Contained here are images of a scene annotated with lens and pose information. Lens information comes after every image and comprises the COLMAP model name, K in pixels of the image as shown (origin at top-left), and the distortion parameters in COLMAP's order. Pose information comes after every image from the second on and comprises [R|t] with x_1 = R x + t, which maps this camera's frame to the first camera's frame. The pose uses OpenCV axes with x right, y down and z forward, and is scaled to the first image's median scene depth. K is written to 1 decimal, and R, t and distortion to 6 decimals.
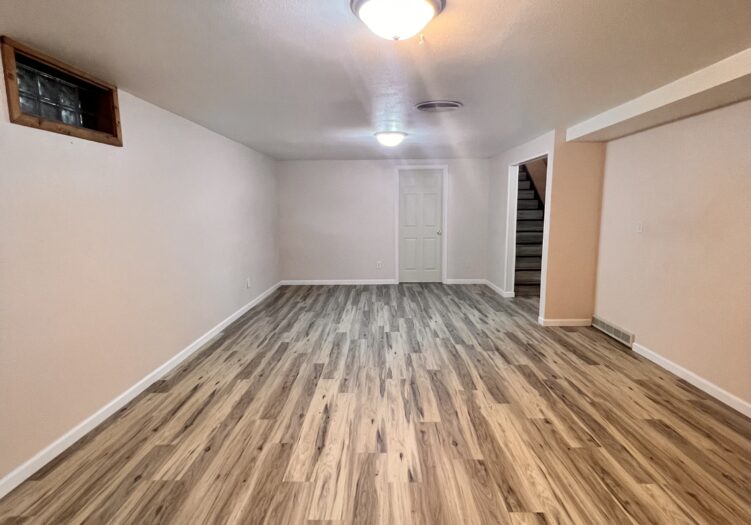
lens RADIAL K [[394.8, 0, 374.9], [0, 394.8, 261.7], [0, 0, 1]] dist [-0.006217, 0.000335]
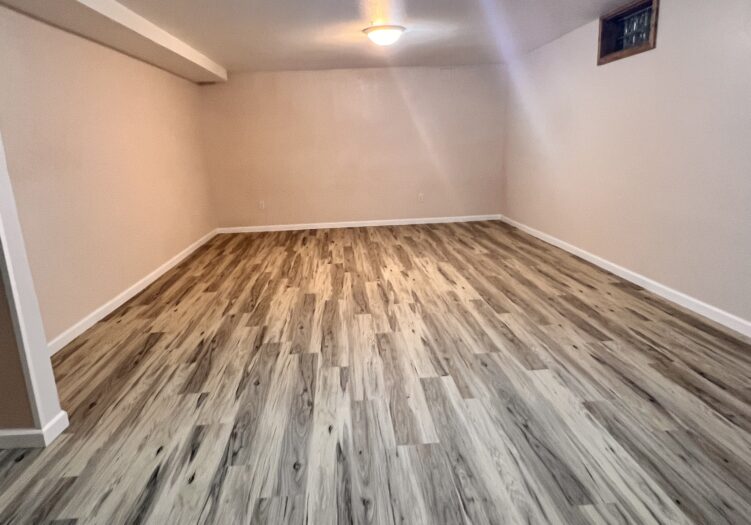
lens RADIAL K [[495.4, 0, 376.8], [0, 495.4, 264.8], [0, 0, 1]] dist [-0.000509, -0.003308]
pose [[-0.994414, 0.068220, -0.080542, 0.194987], [0.033968, 0.929305, 0.367749, -0.215662], [0.099936, 0.362959, -0.926431, 1.927044]]
